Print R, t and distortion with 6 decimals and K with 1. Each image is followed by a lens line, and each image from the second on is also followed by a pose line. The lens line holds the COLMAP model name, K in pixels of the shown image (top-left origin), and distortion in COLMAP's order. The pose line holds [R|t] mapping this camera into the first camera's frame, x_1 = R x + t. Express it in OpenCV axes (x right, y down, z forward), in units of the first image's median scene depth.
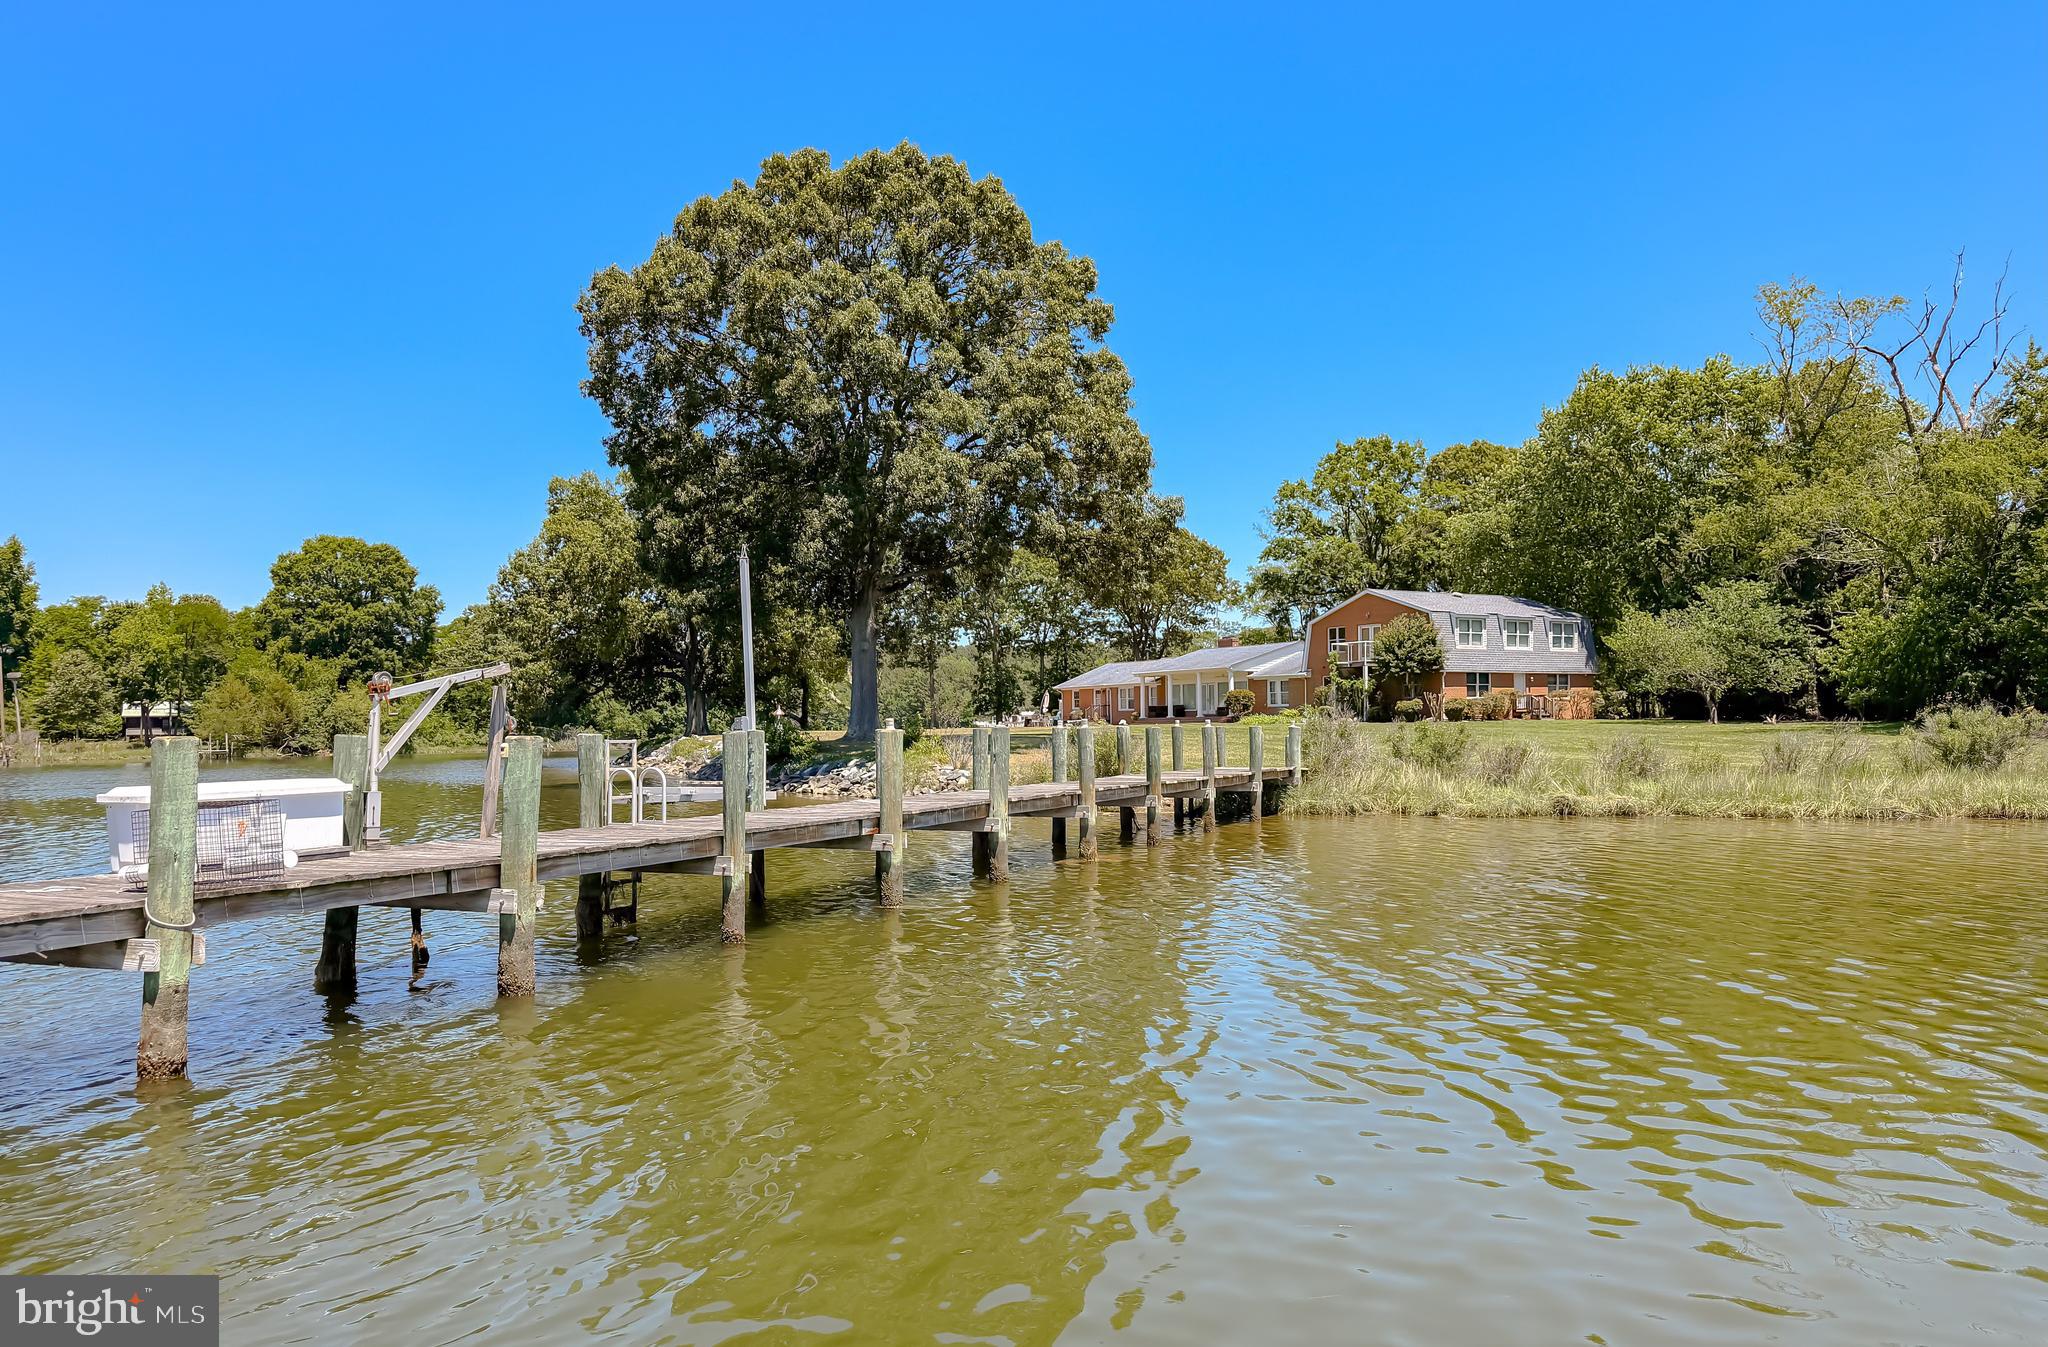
lens RADIAL K [[1442.2, 0, 1029.1], [0, 1442.2, 704.1], [0, 0, 1]] dist [0.128284, -0.169531]
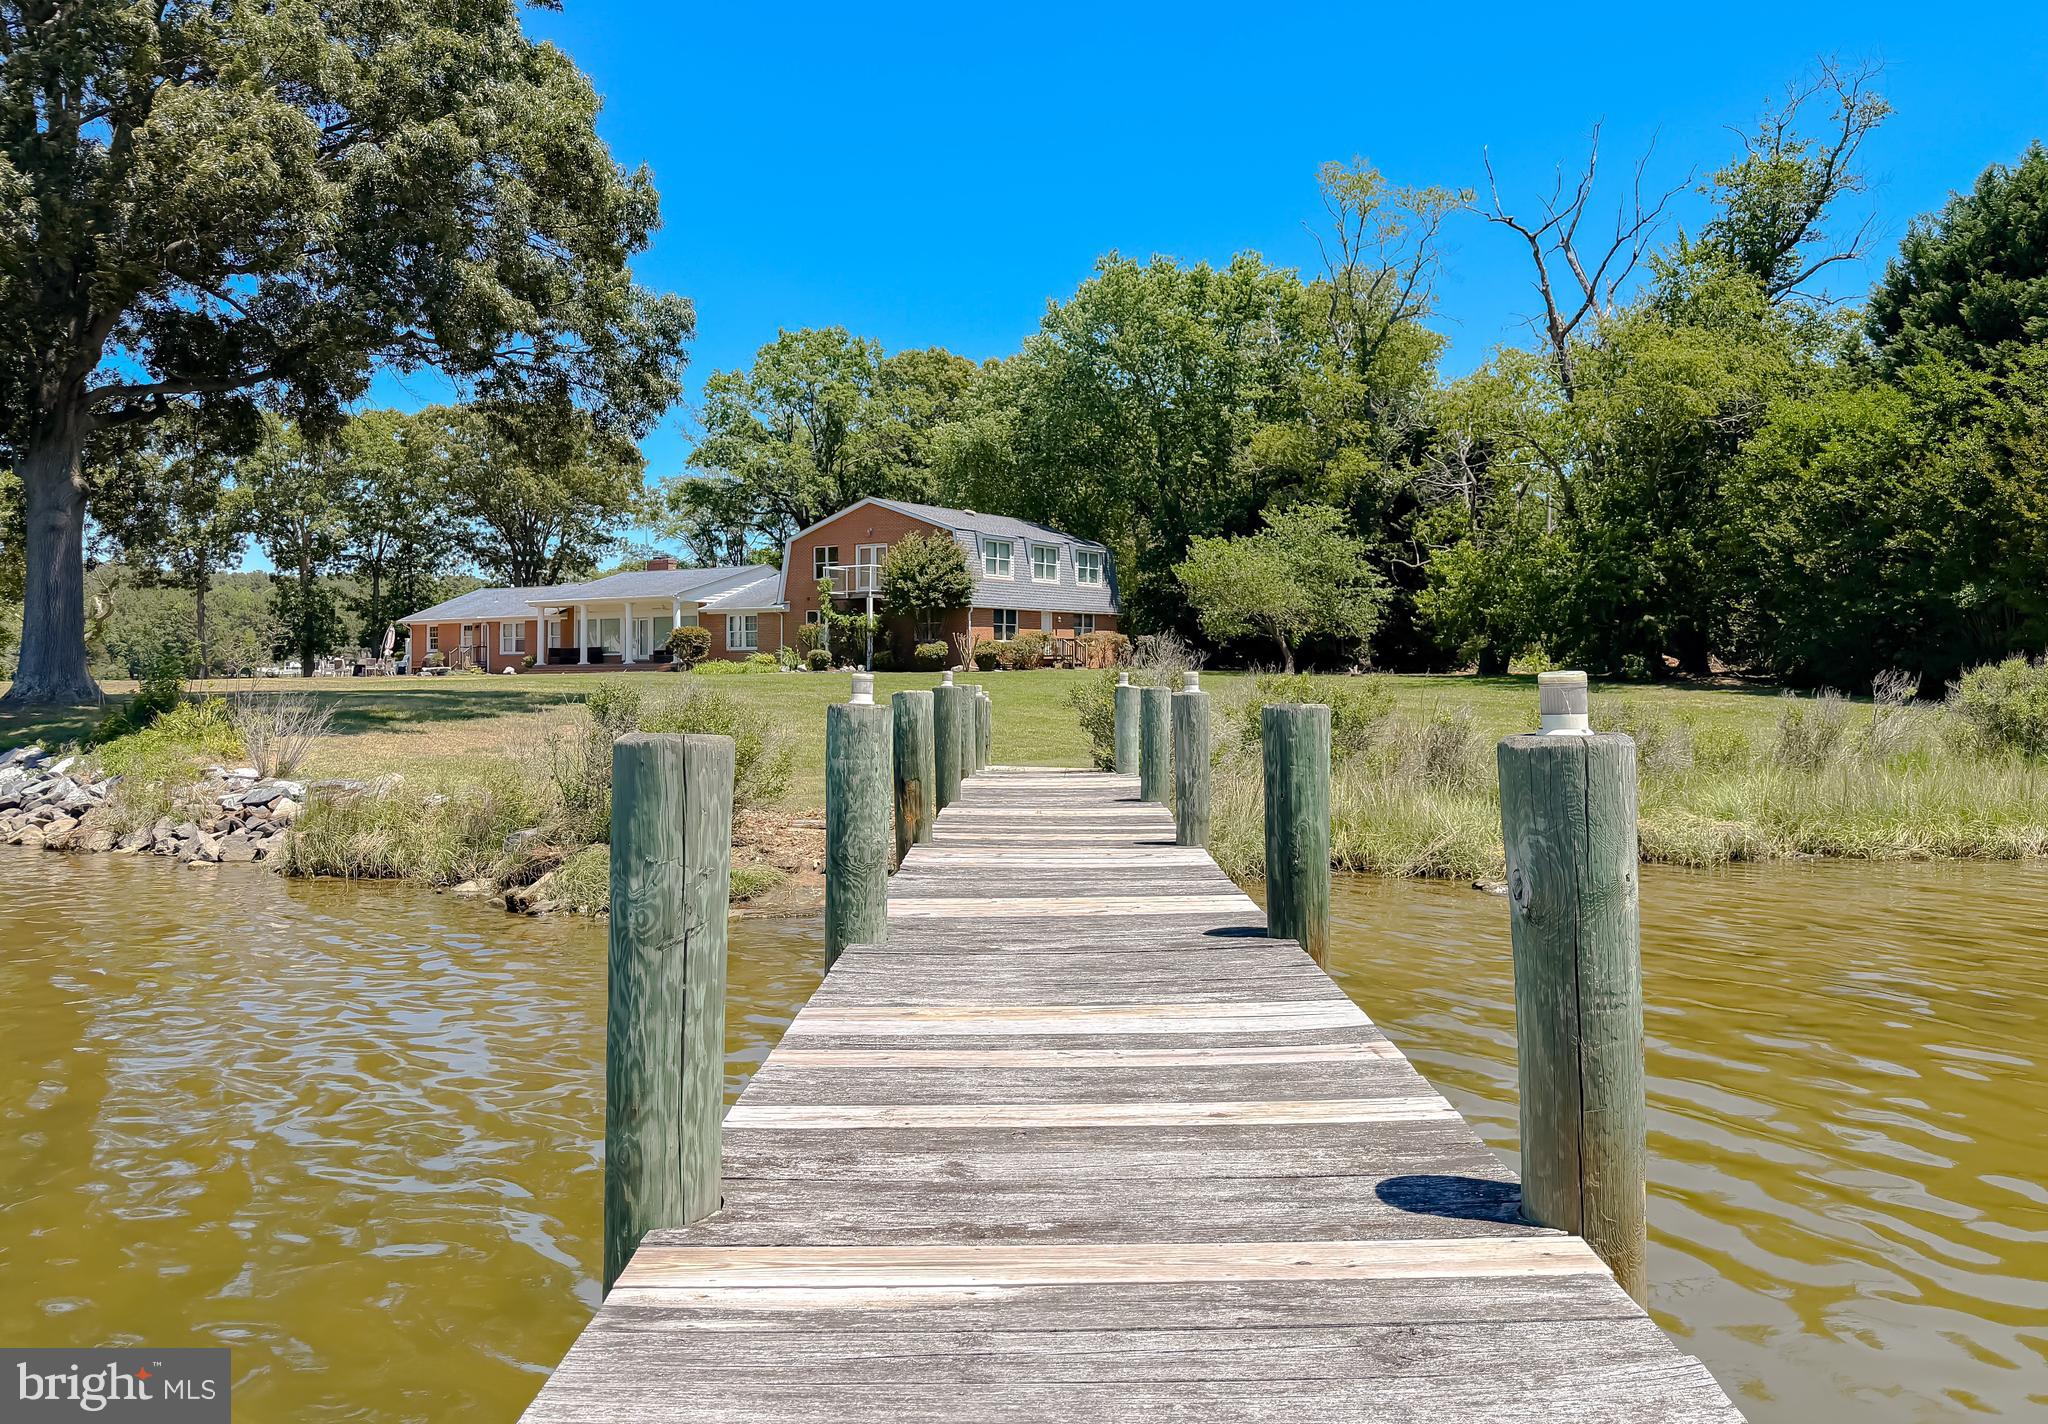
lens RADIAL K [[1491.6, 0, 1029.4], [0, 1491.6, 609.6], [0, 0, 1]] dist [0.091536, -0.003633]
pose [[0.906527, 0.021443, 0.421602, -0.020622], [-0.010009, 0.999520, -0.029316, 0.002040], [-0.422029, 0.022356, 0.906307, 0.252625]]
